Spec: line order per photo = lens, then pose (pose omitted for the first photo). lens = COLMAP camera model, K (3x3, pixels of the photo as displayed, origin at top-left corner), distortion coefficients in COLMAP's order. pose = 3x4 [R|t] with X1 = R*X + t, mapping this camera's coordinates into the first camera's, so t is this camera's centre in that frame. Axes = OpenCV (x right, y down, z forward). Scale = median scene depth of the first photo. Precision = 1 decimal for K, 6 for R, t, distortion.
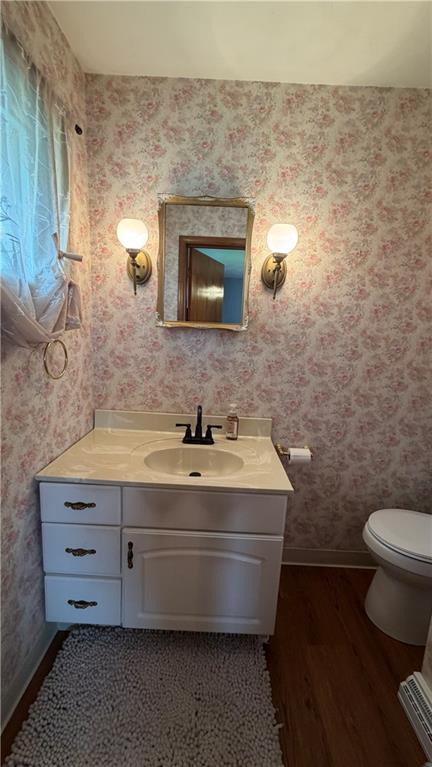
lens RADIAL K [[304.6, 0, 215.9], [0, 304.6, 381.9], [0, 0, 1]] dist [-0.003432, 0.000596]
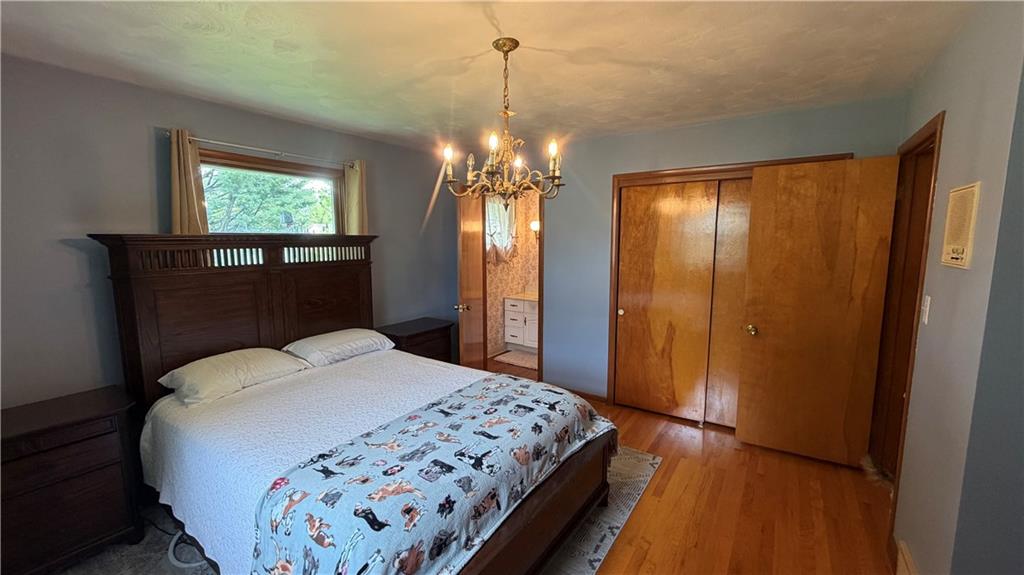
lens RADIAL K [[406.7, 0, 515.8], [0, 406.7, 288.2], [0, 0, 1]] dist [-0.003432, 0.000596]
pose [[0.835778, 0.016012, -0.548834, 2.217248], [-0.055166, 0.996965, -0.054923, 0.459523], [0.546289, 0.076180, 0.834125, -3.025888]]
